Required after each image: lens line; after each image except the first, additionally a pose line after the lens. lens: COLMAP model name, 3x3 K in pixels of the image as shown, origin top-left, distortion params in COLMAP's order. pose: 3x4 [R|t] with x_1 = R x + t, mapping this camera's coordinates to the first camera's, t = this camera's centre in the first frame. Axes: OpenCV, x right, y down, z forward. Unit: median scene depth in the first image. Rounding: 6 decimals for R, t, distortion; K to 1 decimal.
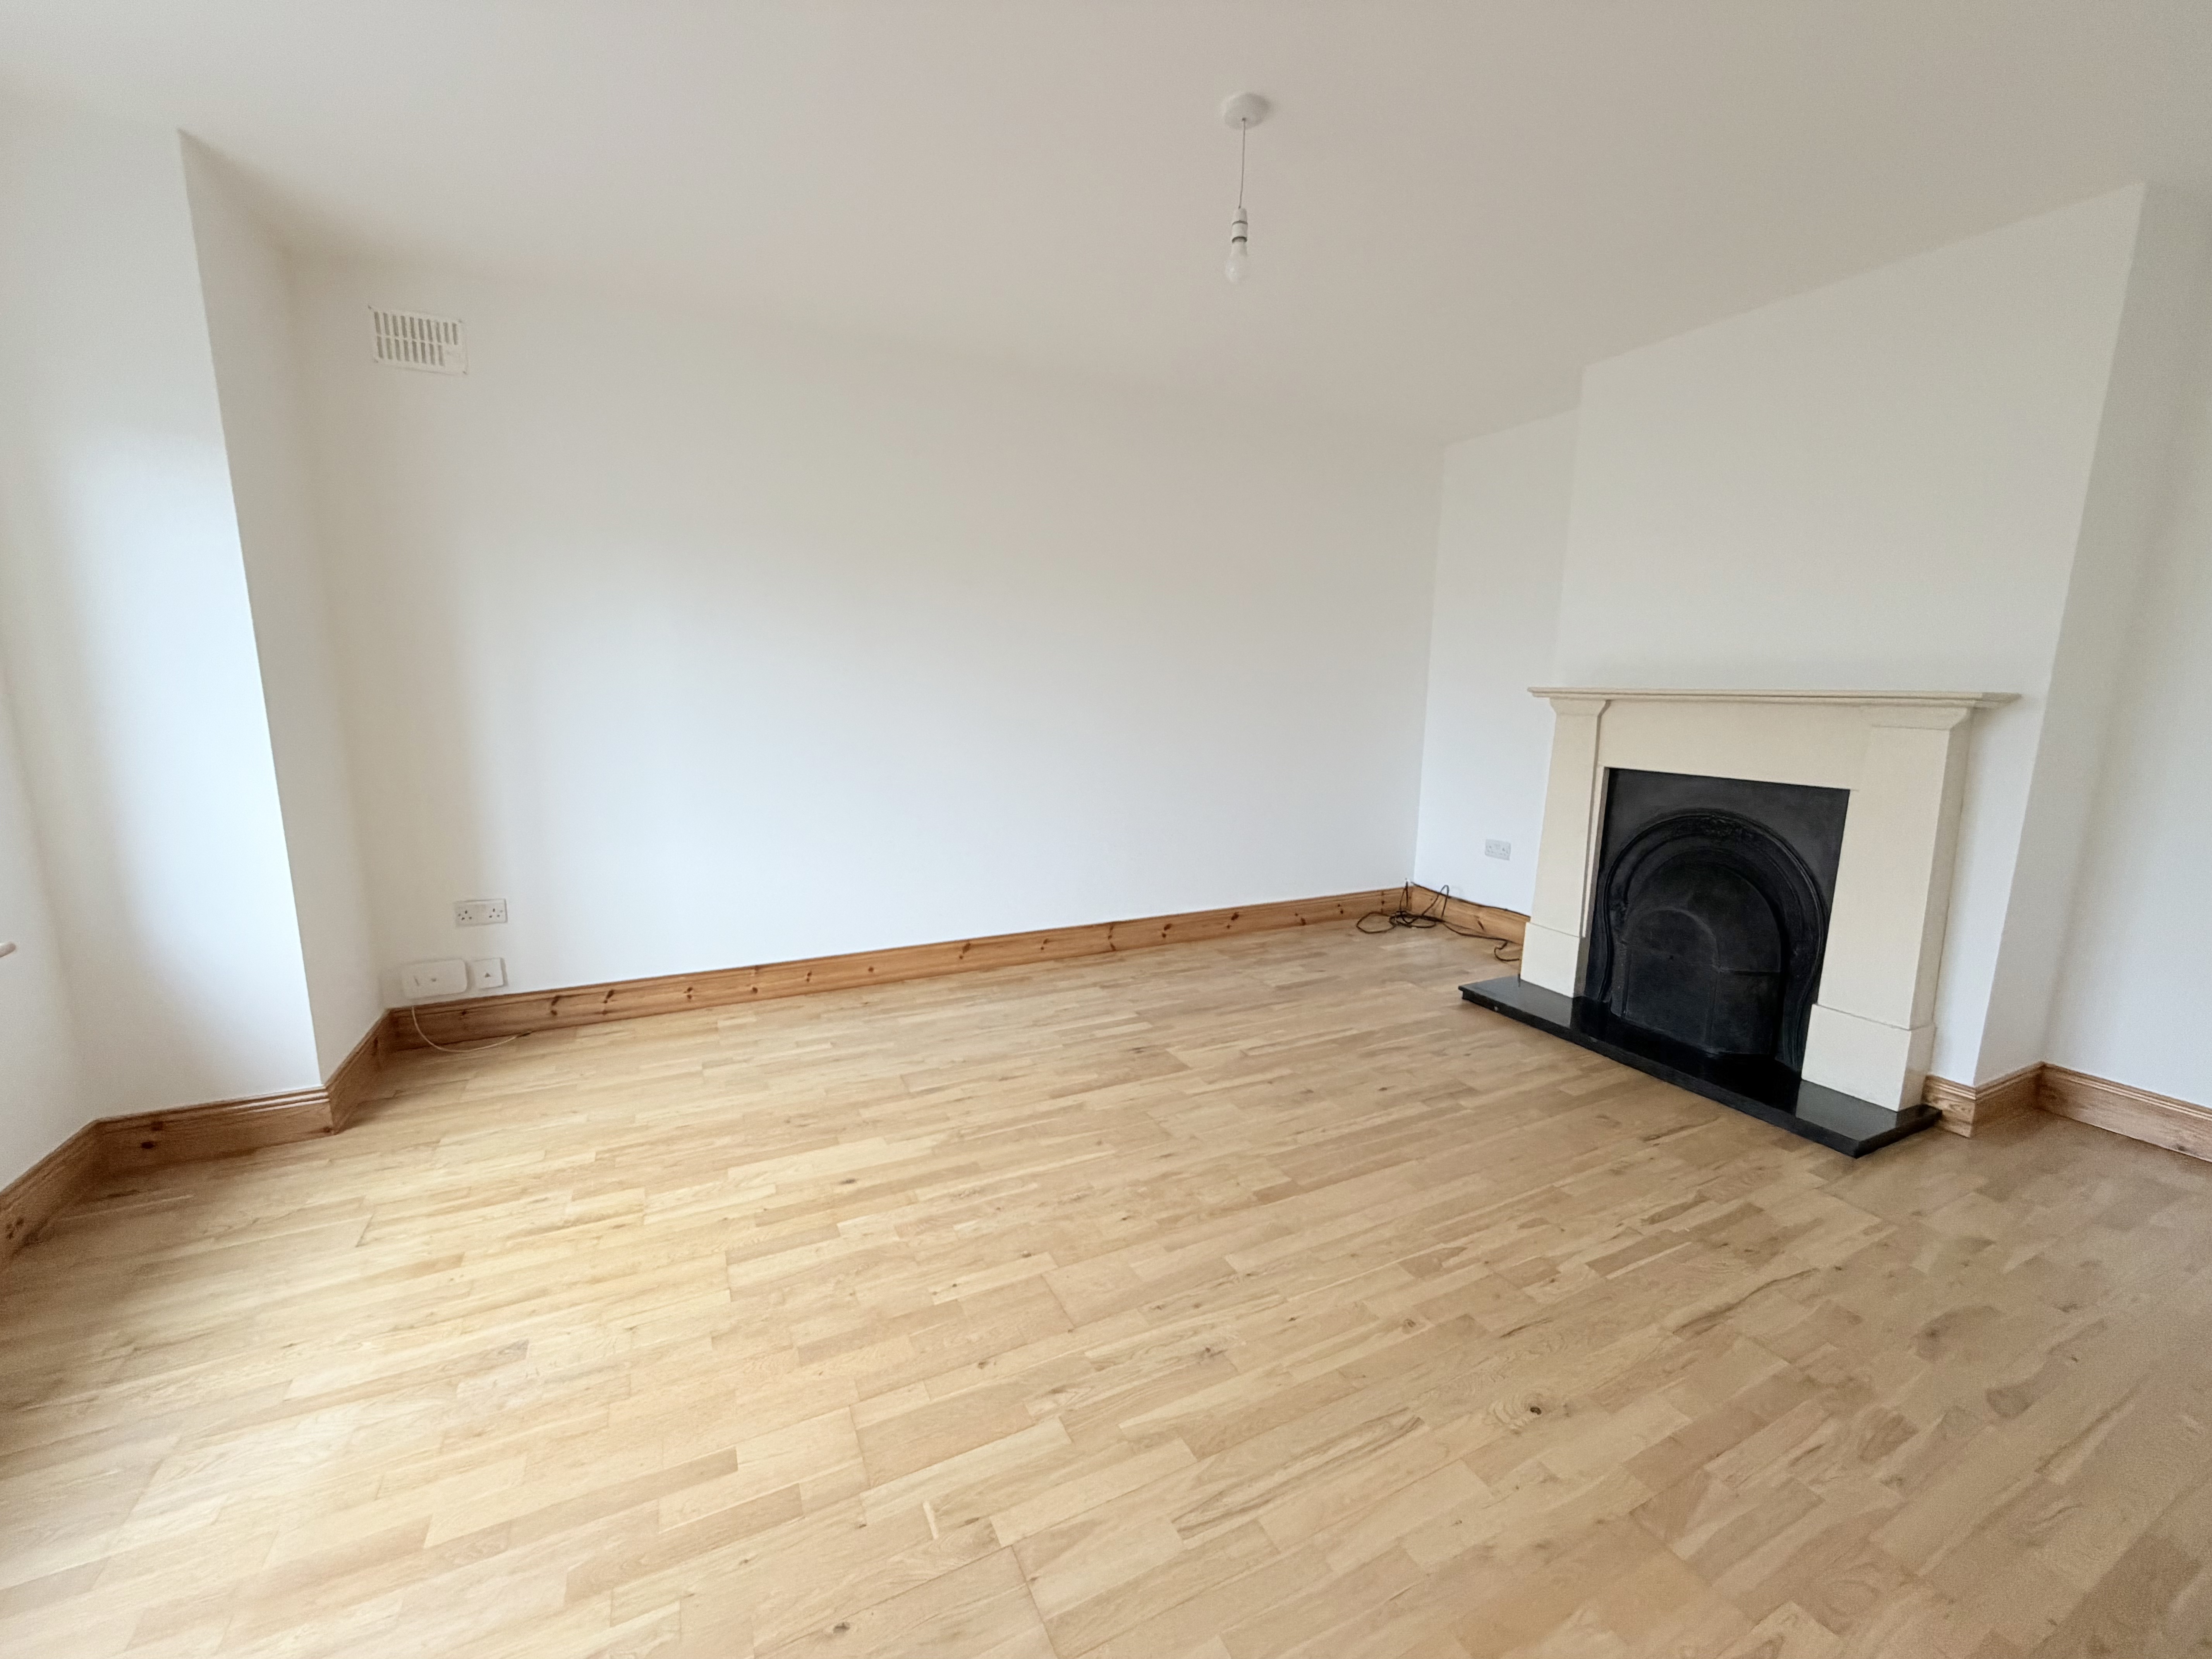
lens RADIAL K [[880.4, 0, 1096.7], [0, 880.4, 828.4], [0, 0, 1]] dist [-0.002280, 0.000400]
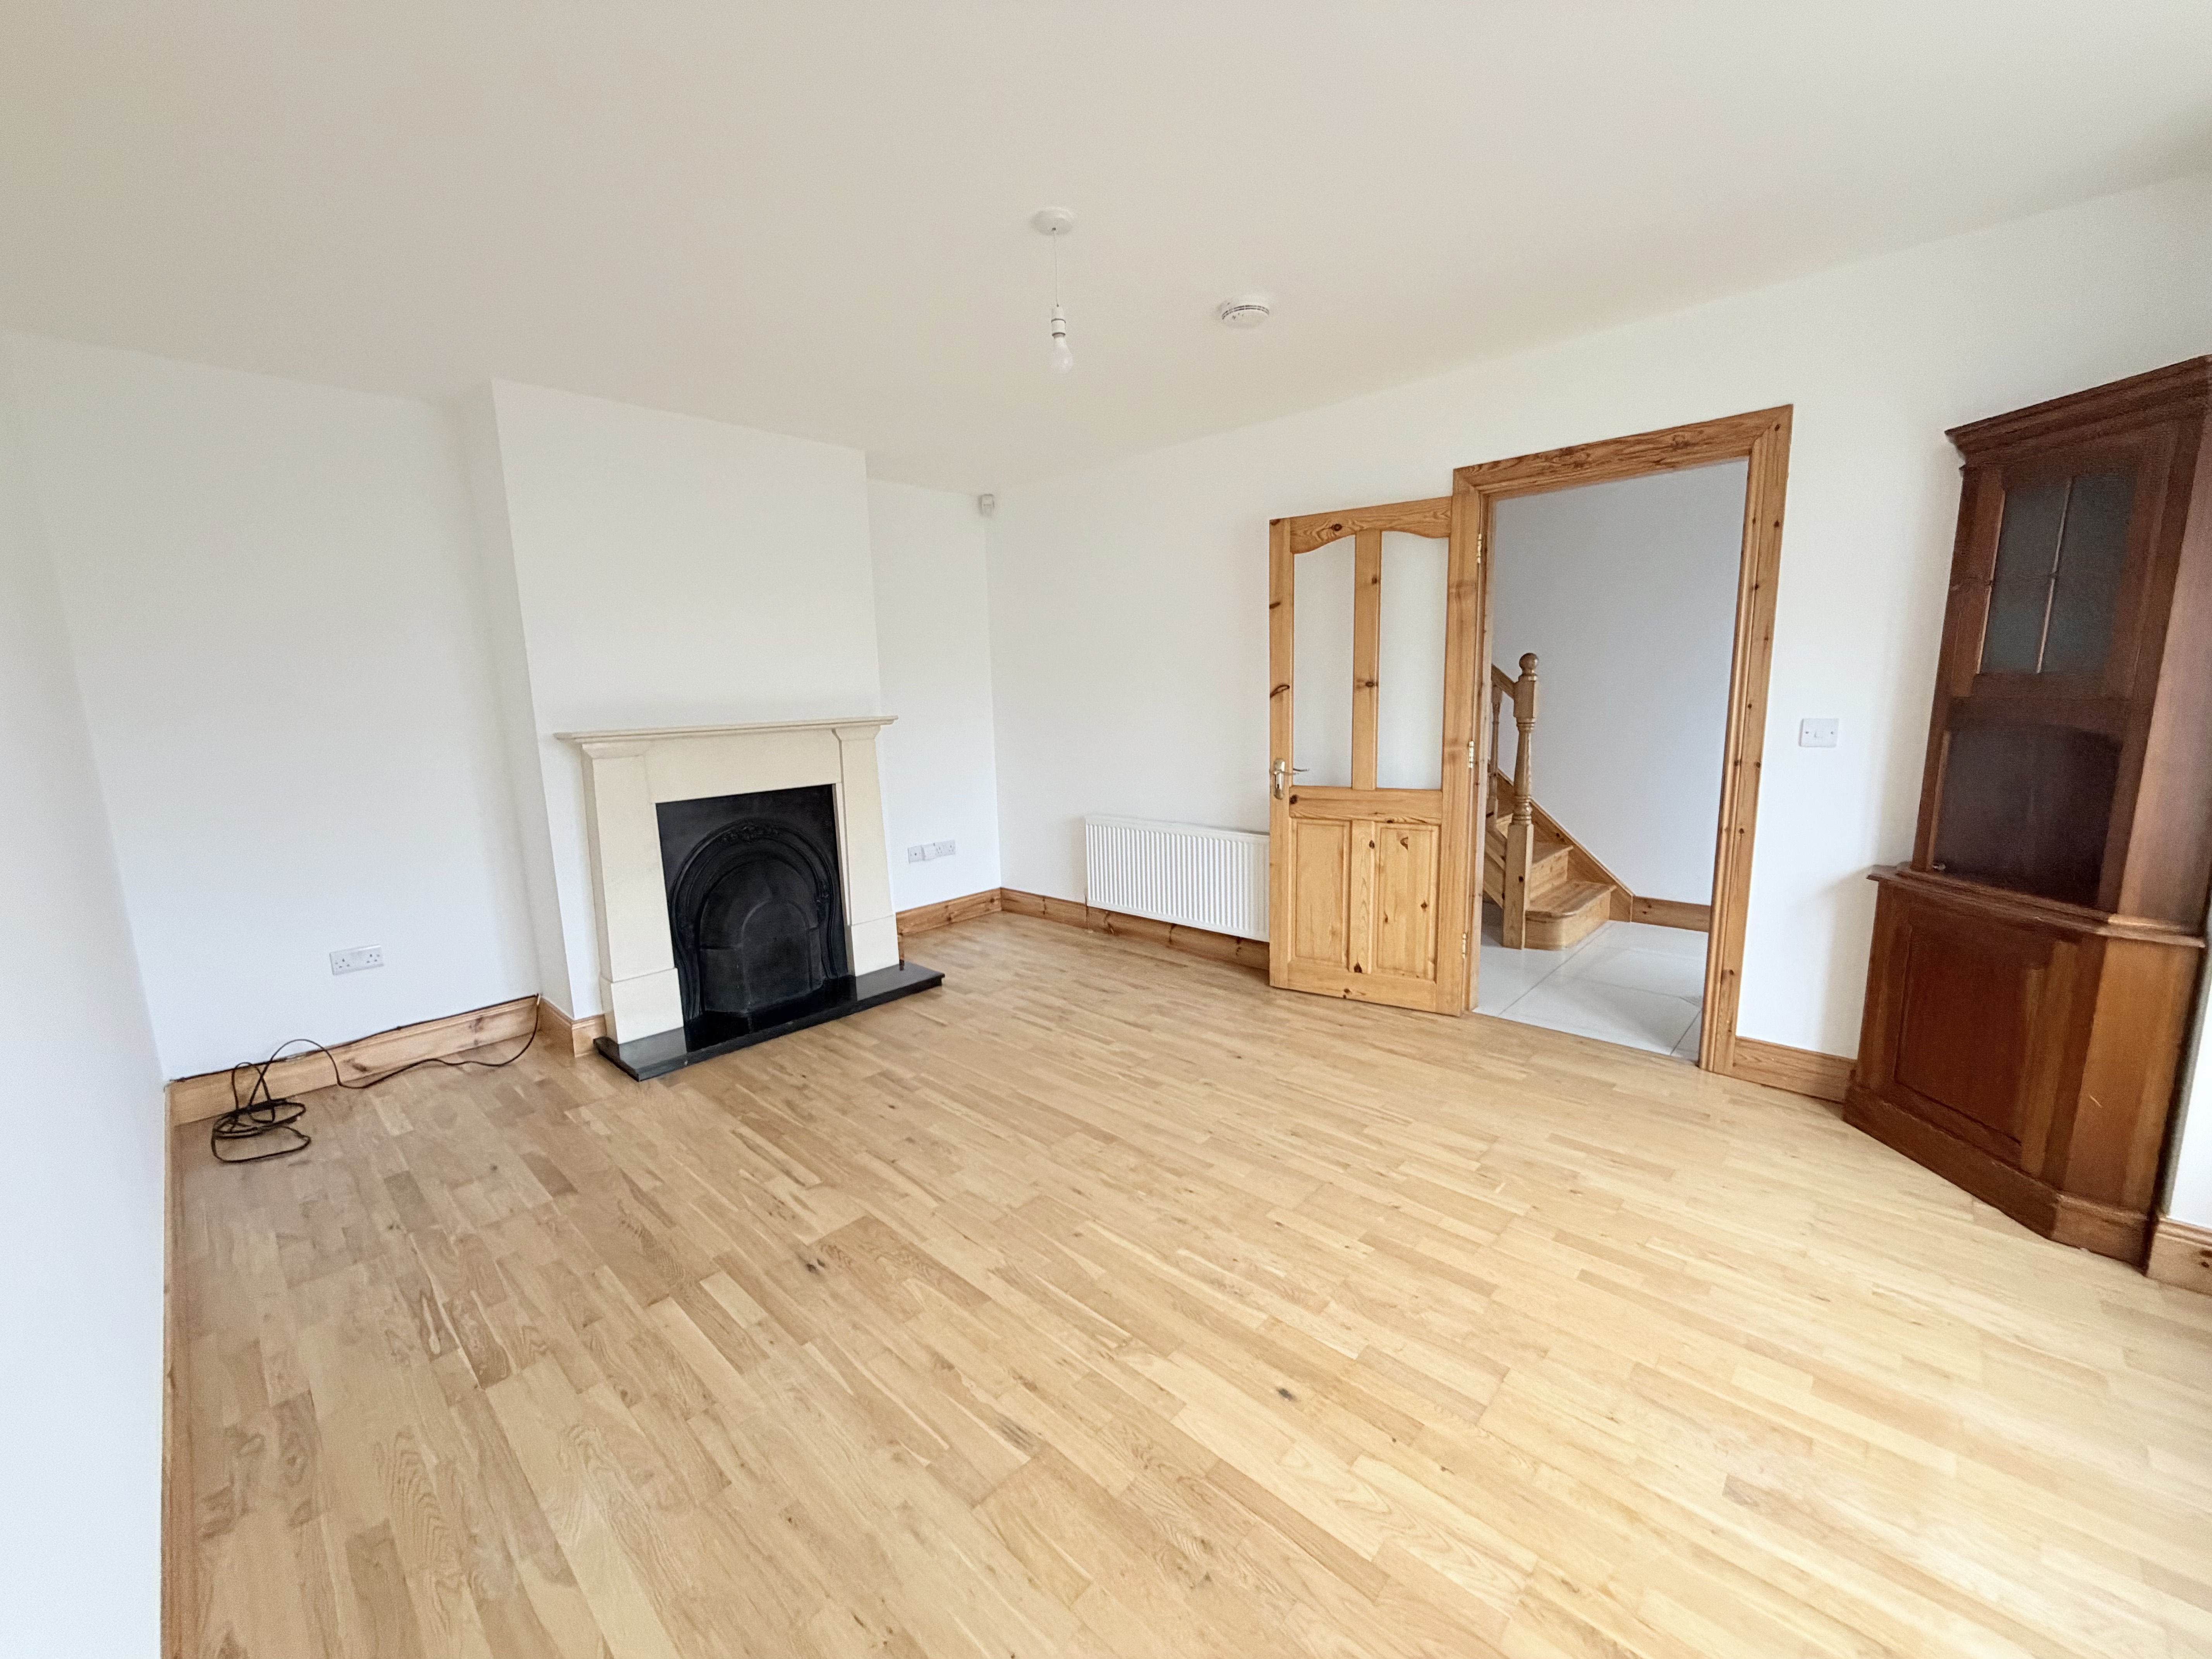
lens RADIAL K [[880.4, 0, 1097.1], [0, 880.4, 834.0], [0, 0, 1]] dist [-0.002280, 0.000400]
pose [[-0.350679, -0.155794, 0.923446, -0.846431], [0.181313, 0.956113, 0.230159, -0.267476], [-0.918776, 0.248145, -0.307041, 1.253114]]
